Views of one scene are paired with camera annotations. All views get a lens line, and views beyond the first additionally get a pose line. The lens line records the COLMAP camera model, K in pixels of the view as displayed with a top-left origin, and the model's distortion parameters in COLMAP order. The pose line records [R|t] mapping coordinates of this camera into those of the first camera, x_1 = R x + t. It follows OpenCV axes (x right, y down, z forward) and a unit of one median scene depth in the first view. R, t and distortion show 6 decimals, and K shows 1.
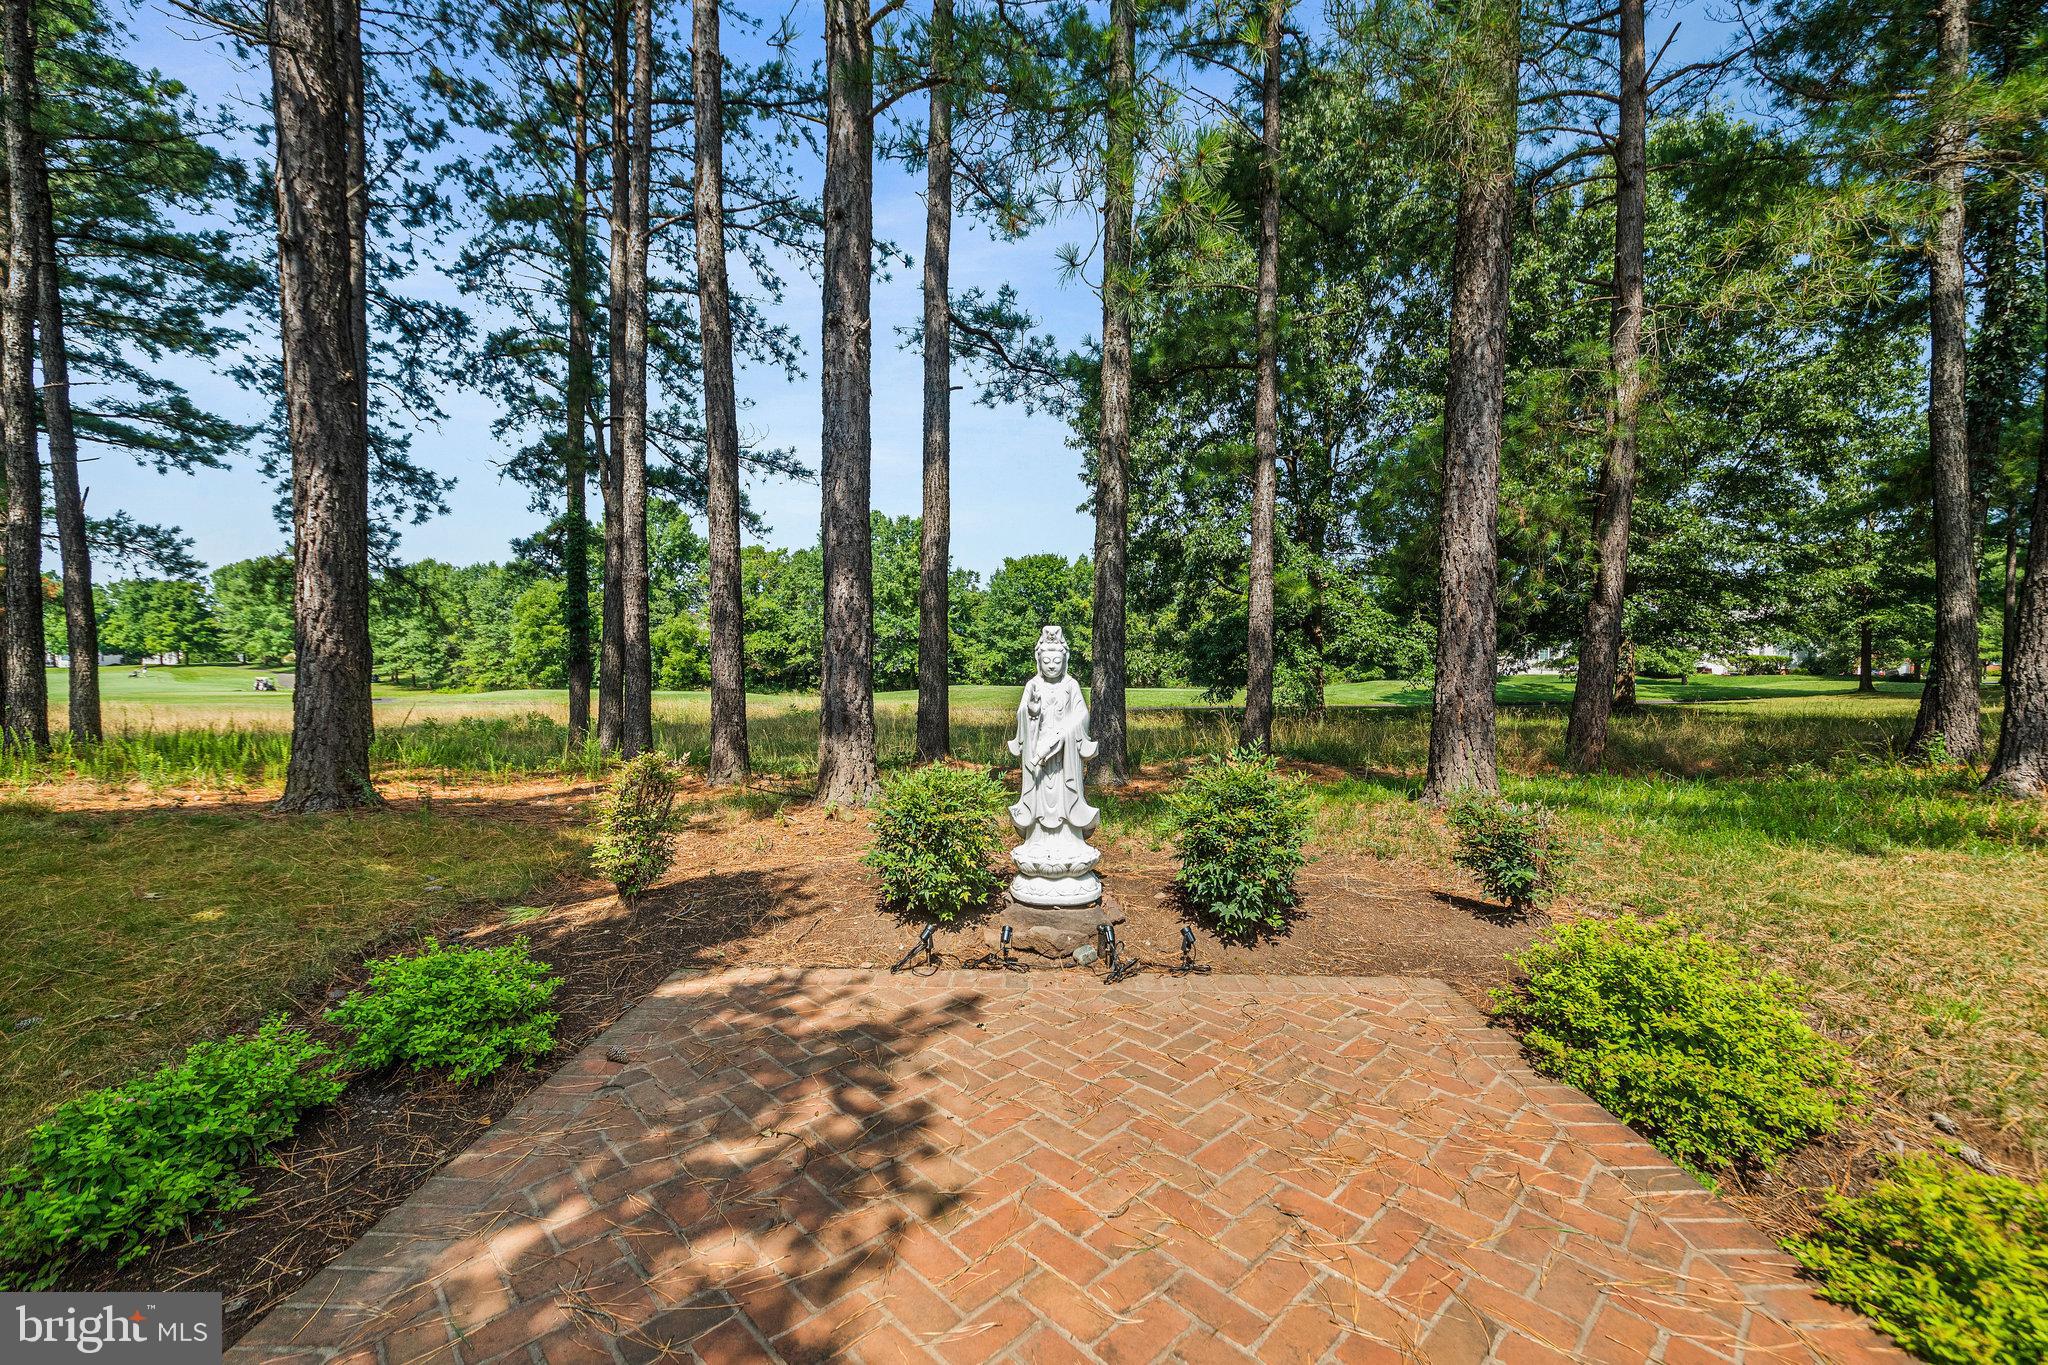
lens RADIAL K [[773.8, 0, 991.7], [0, 773.8, 672.4], [0, 0, 1]] dist [-0.002856, -0.000570]
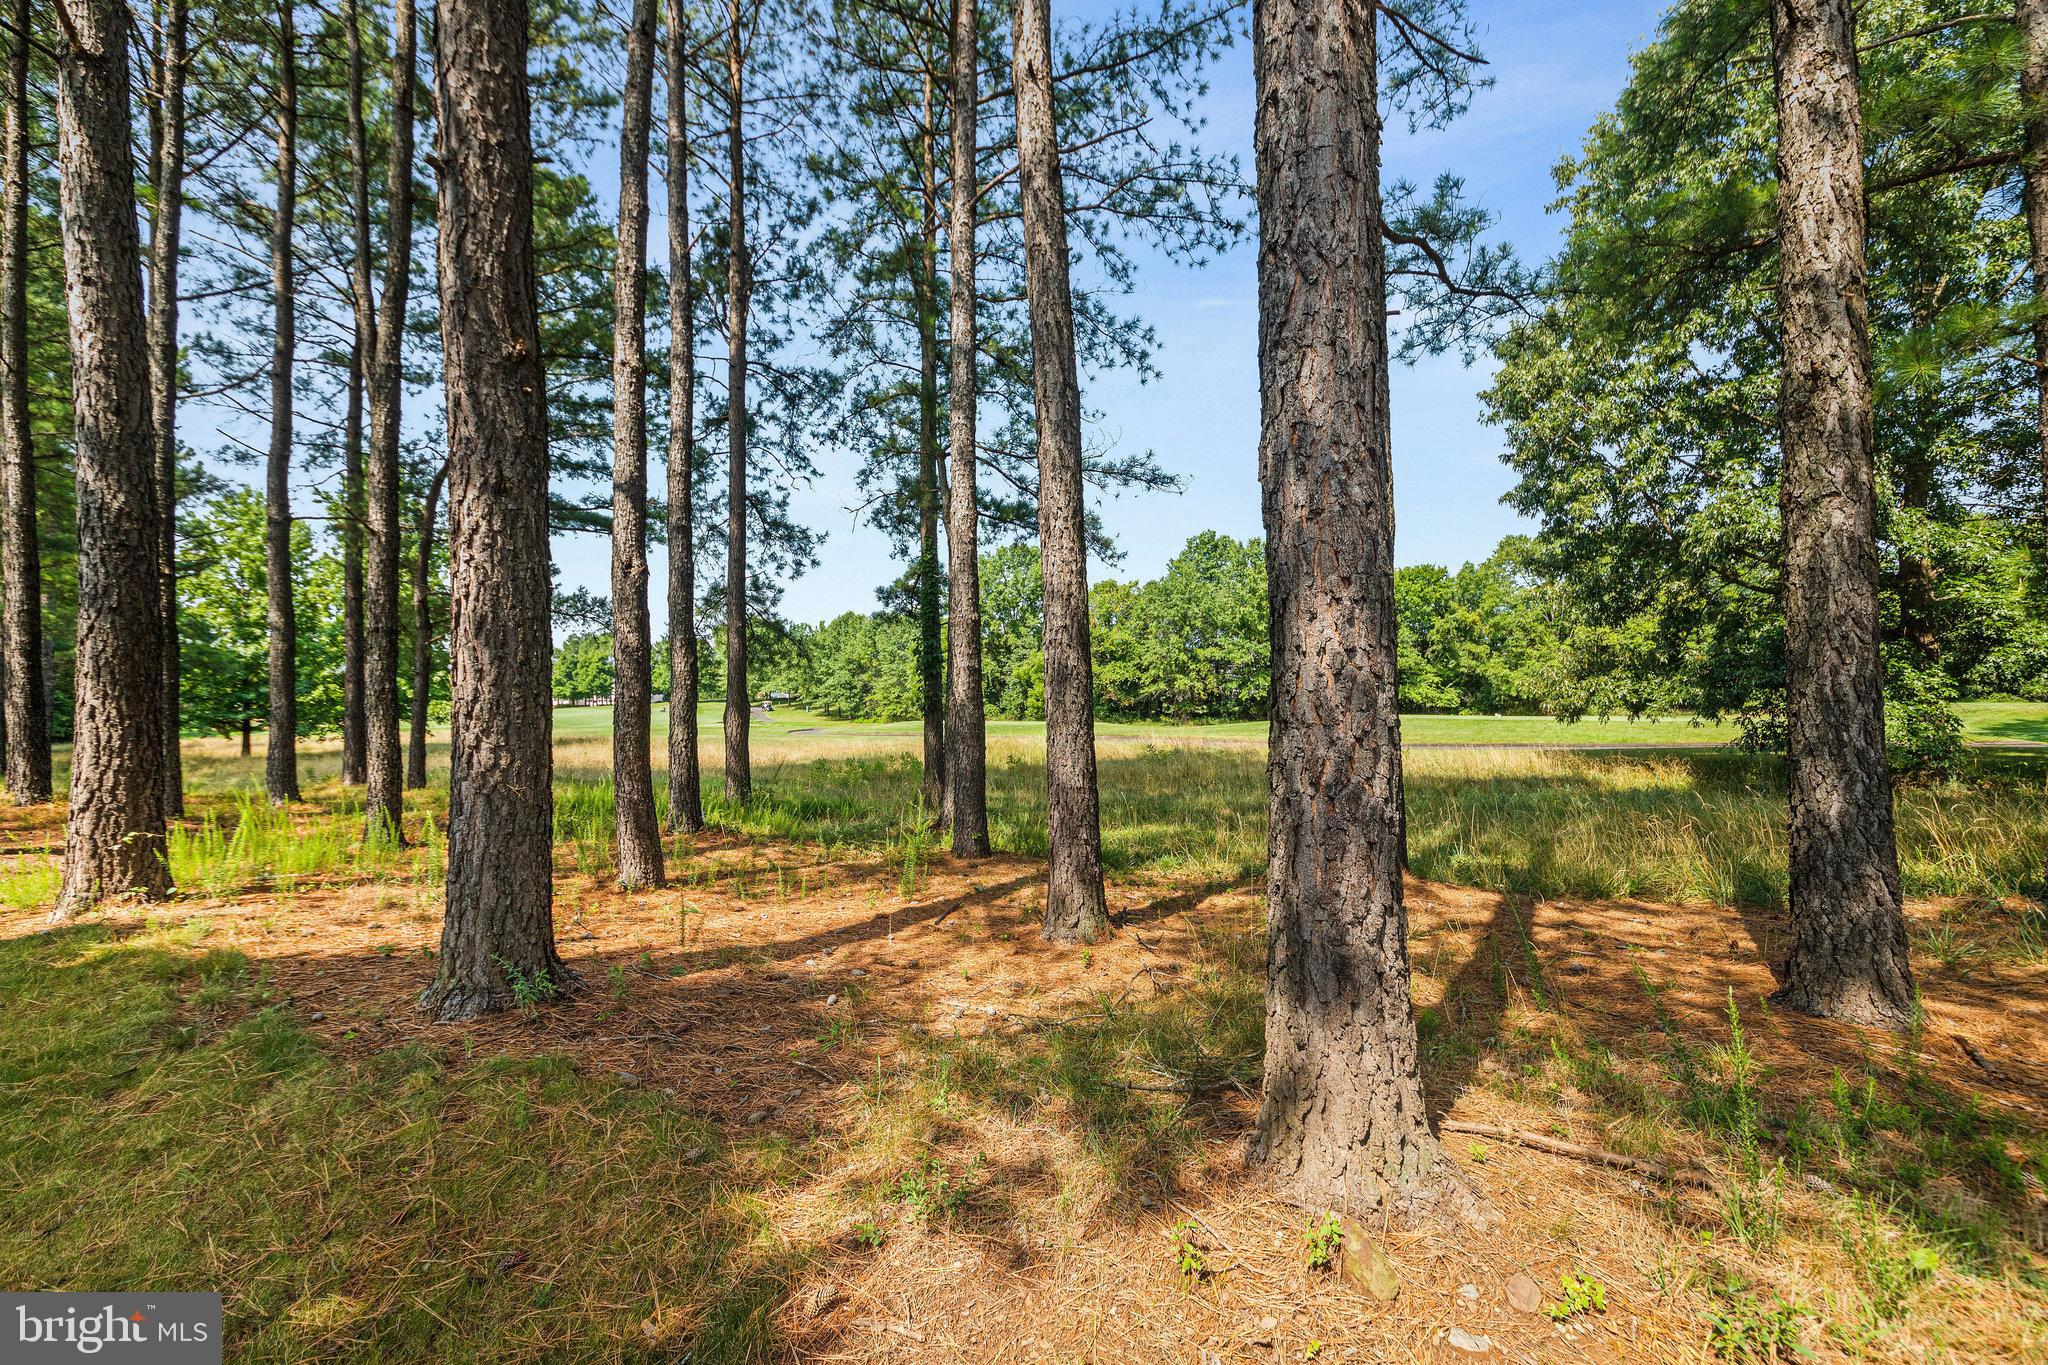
lens RADIAL K [[773.8, 0, 1021.0], [0, 773.8, 670.4], [0, 0, 1]] dist [-0.002856, -0.000570]
pose [[0.916345, -0.028924, -0.399344, -0.052153], [0.013261, 0.999033, -0.041929, -0.021296], [0.400170, 0.033125, 0.915842, 0.170415]]
